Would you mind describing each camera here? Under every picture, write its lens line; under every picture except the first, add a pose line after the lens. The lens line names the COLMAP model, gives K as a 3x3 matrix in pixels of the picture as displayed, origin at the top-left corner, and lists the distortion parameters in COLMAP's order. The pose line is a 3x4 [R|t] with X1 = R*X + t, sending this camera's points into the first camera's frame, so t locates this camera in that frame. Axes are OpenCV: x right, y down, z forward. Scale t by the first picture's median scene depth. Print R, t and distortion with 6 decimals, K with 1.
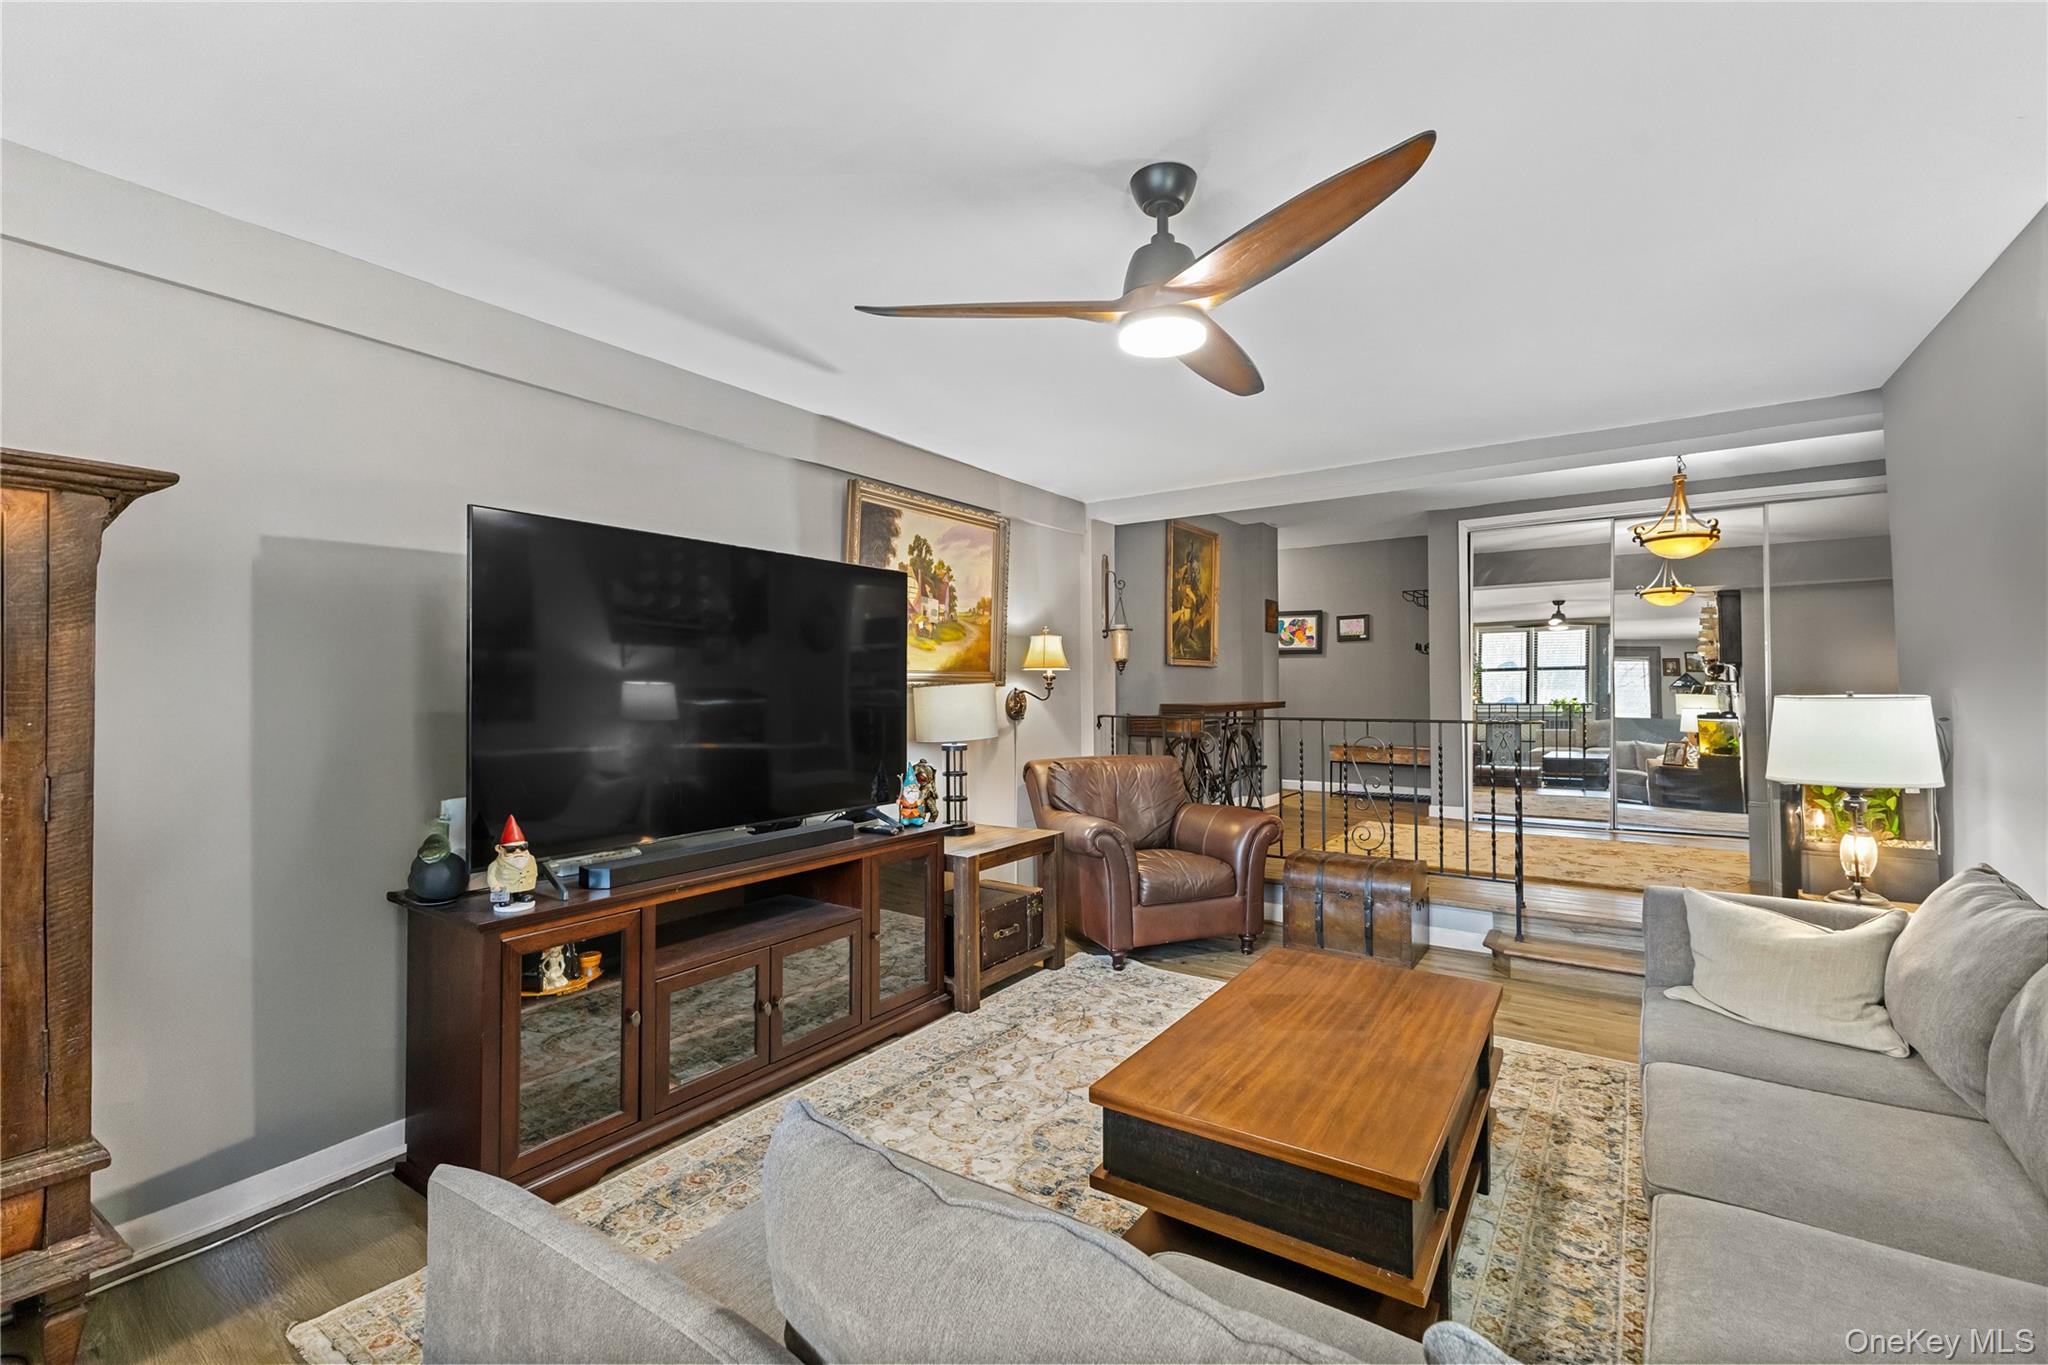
lens RADIAL K [[884.2, 0, 1029.6], [0, 884.2, 678.9], [0, 0, 1]] dist [0.010240, 0.000056]
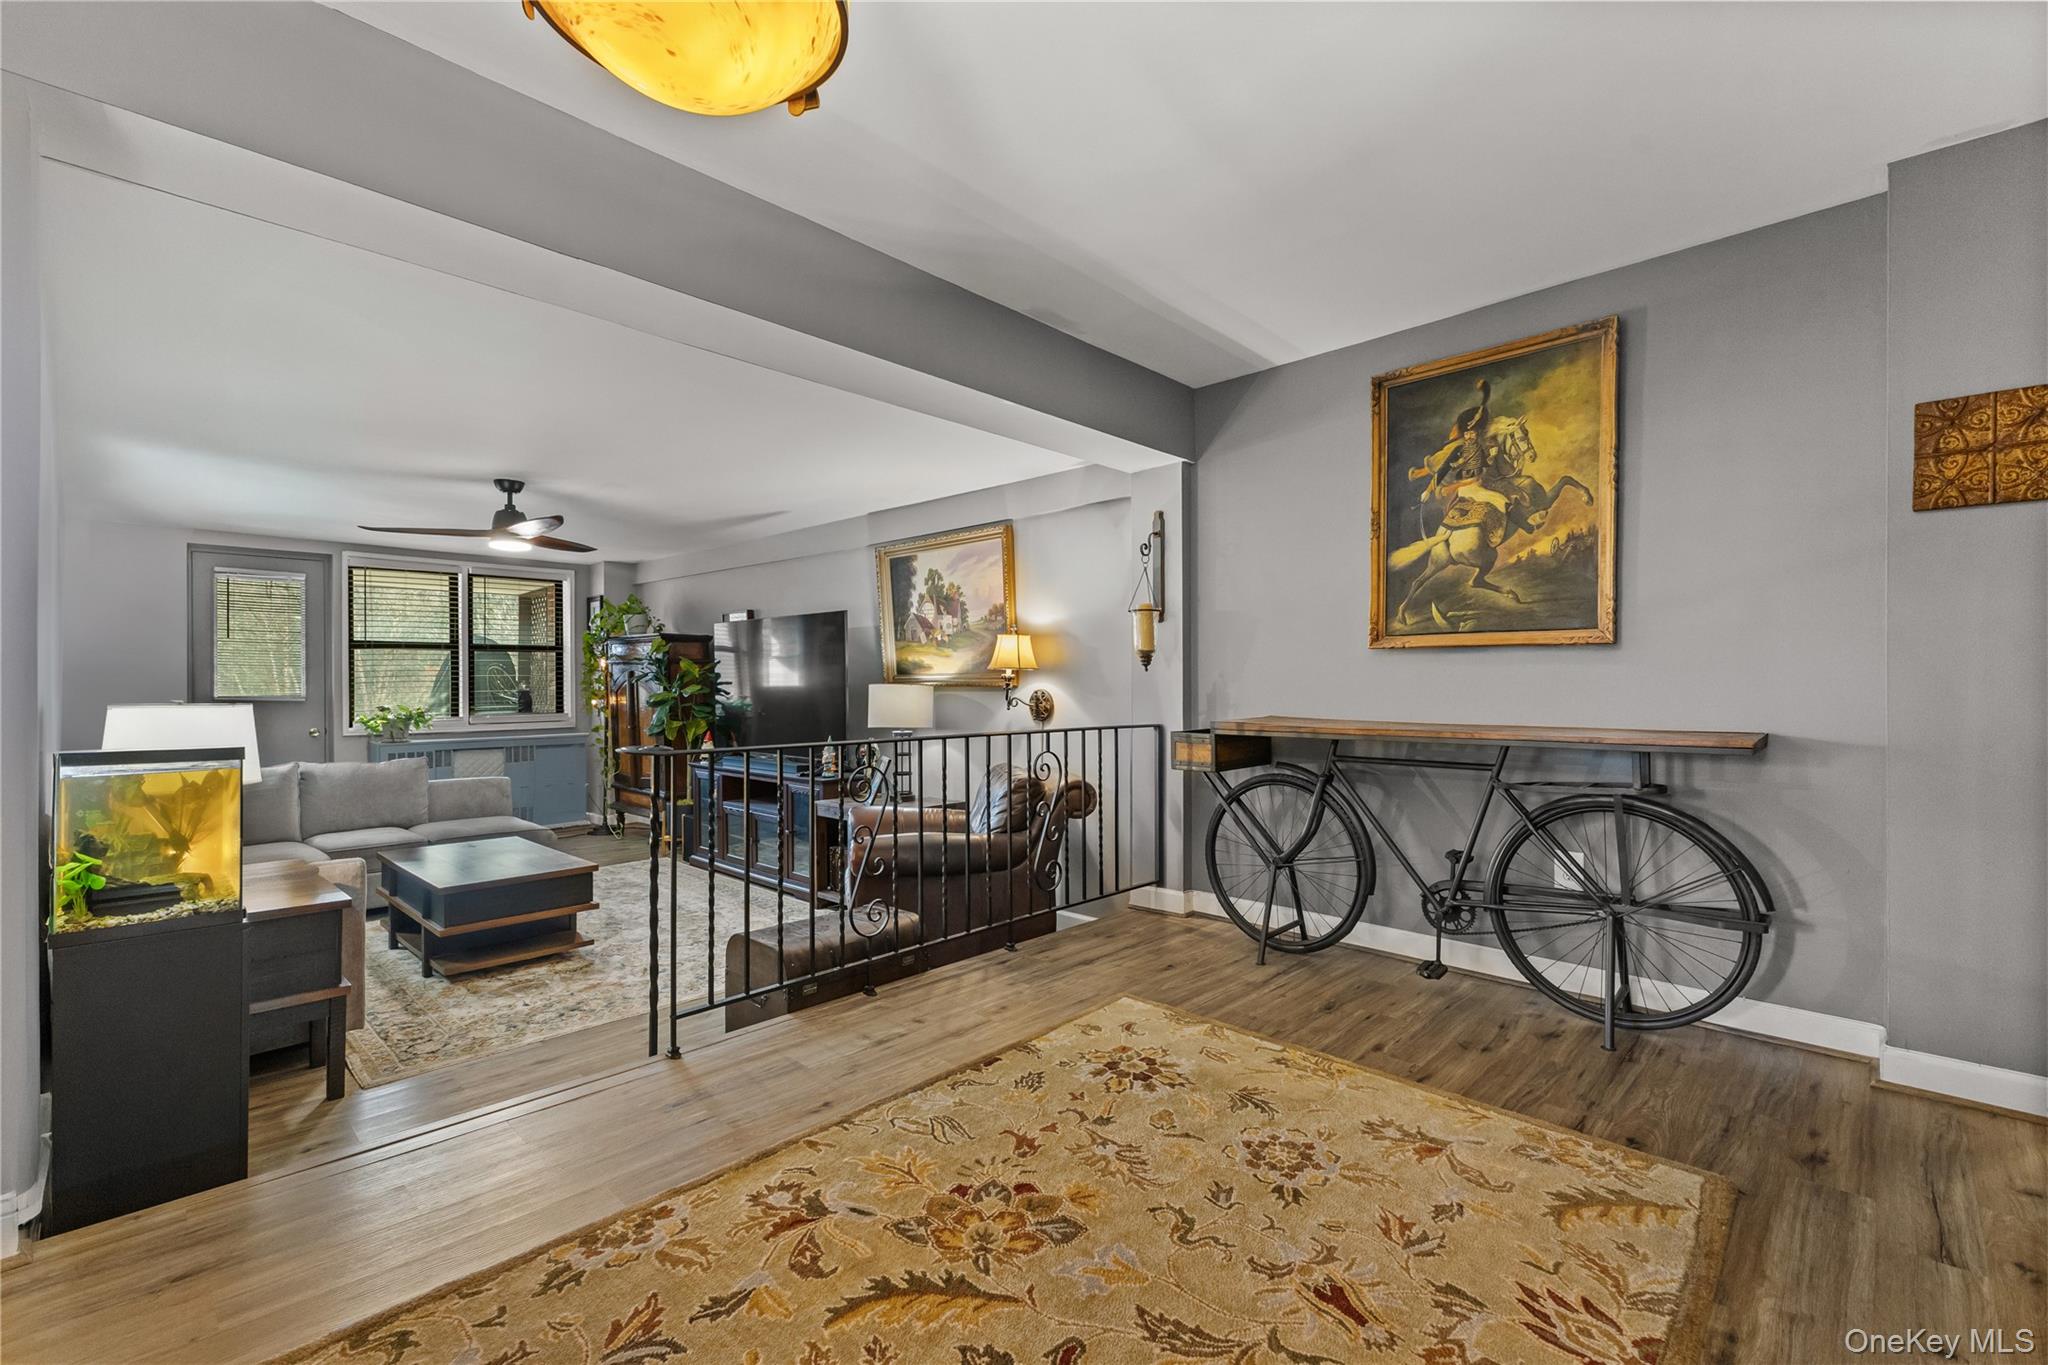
lens RADIAL K [[884.2, 0, 1026.1], [0, 884.2, 680.5], [0, 0, 1]] dist [0.010240, 0.000056]
pose [[-0.164210, 0.000584, -0.986425, 1.089590], [0.011119, 0.999937, -0.001259, 0.003330], [0.986363, -0.011175, -0.164206, 1.309633]]
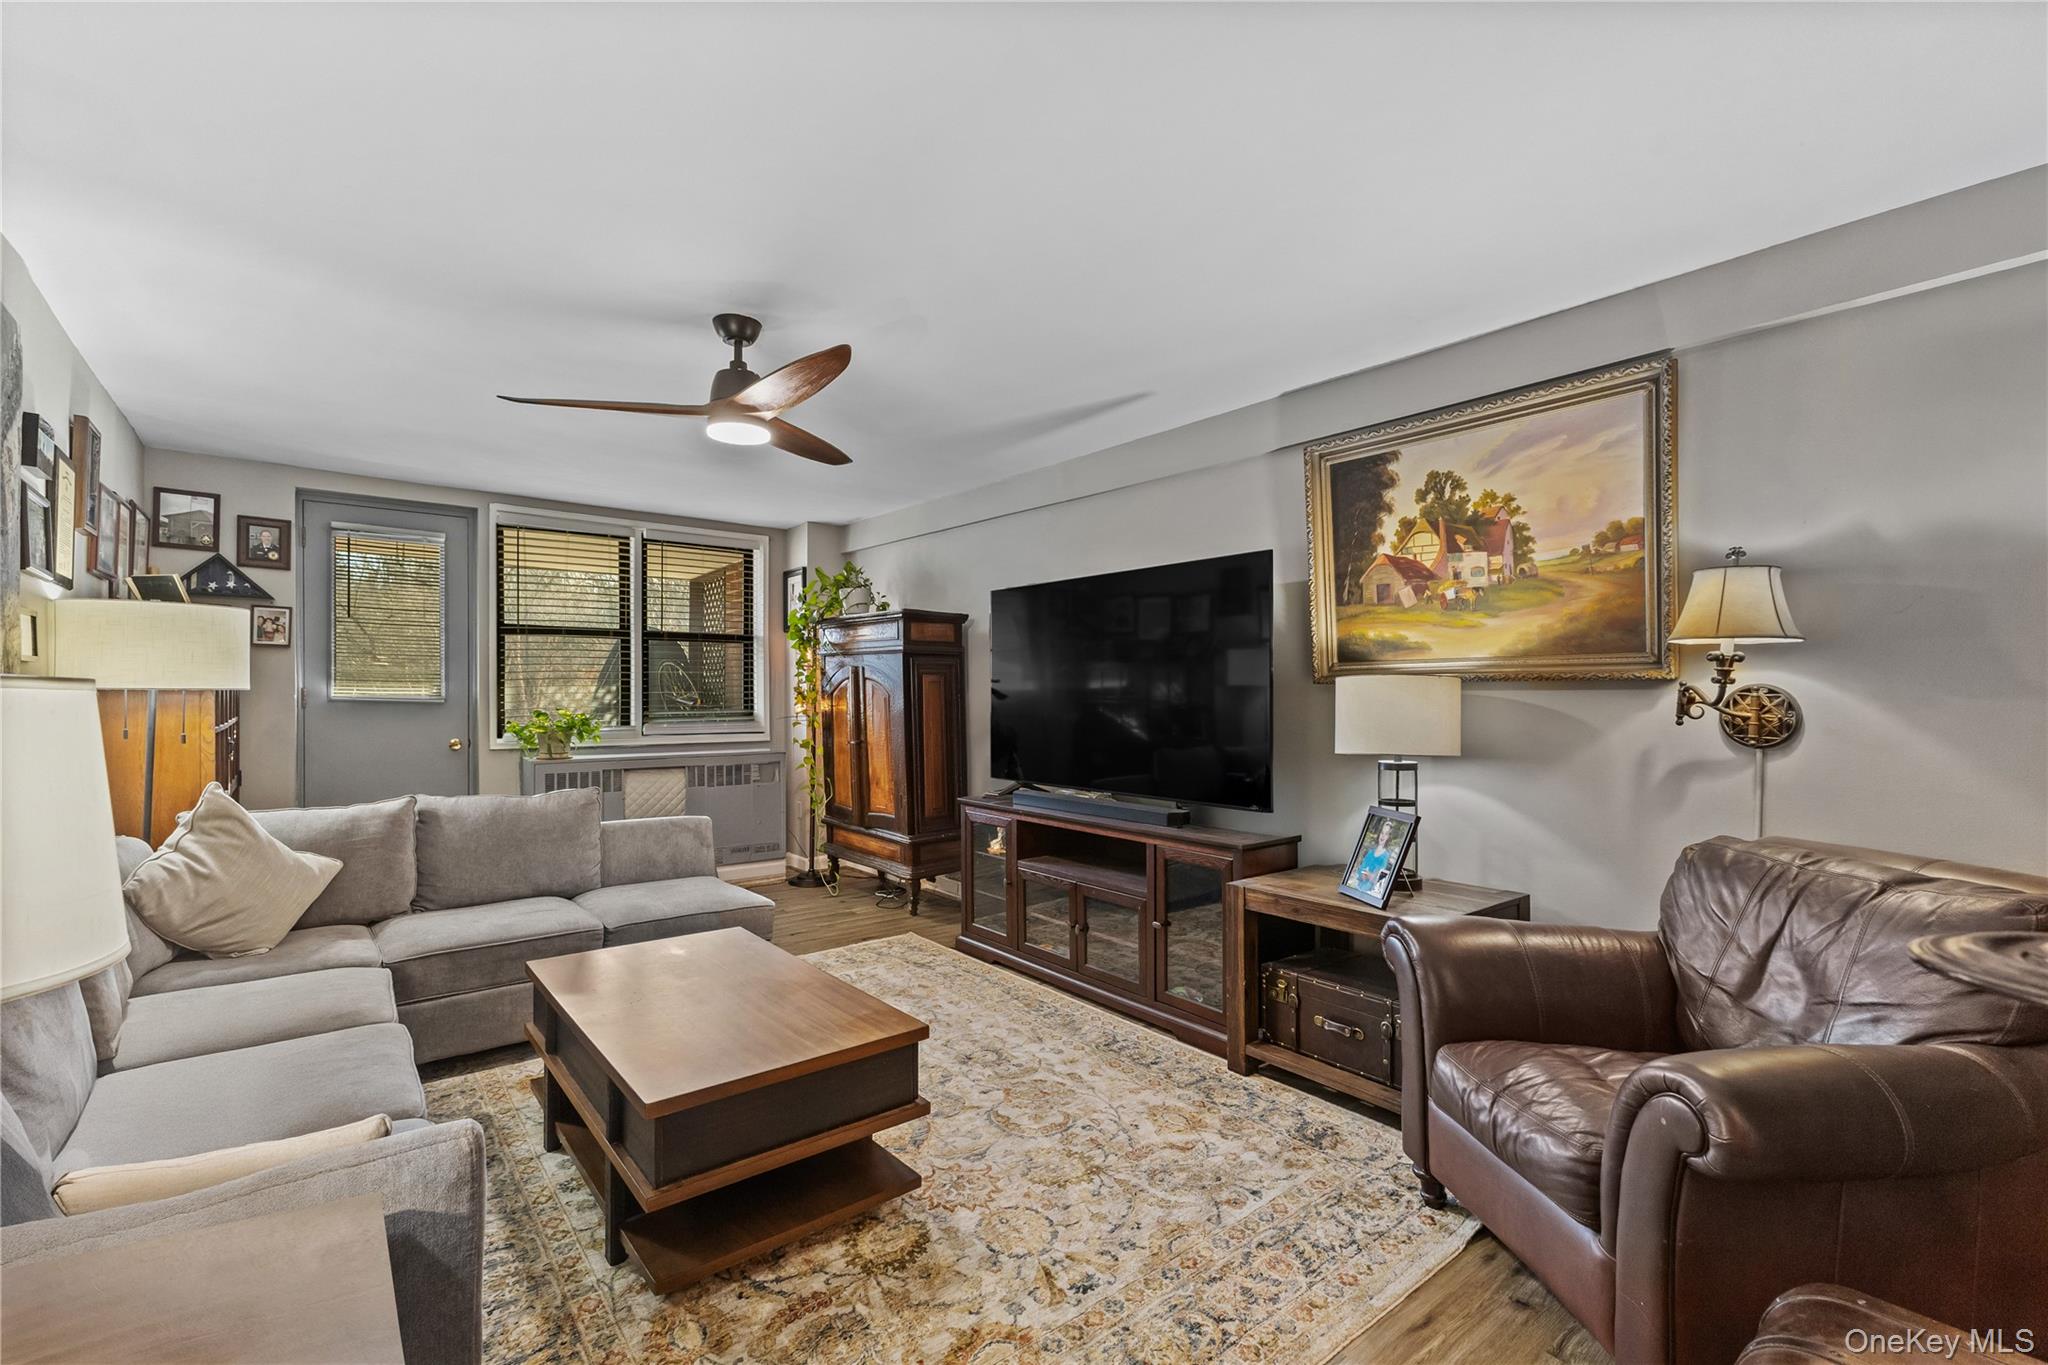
lens RADIAL K [[884.2, 0, 1025.4], [0, 884.2, 695.4], [0, 0, 1]] dist [0.010240, 0.000056]
pose [[-0.287924, 0.003175, -0.957648, 0.645266], [0.006096, 0.999980, 0.001482, 0.016830], [0.957634, -0.005411, -0.287938, 0.864501]]
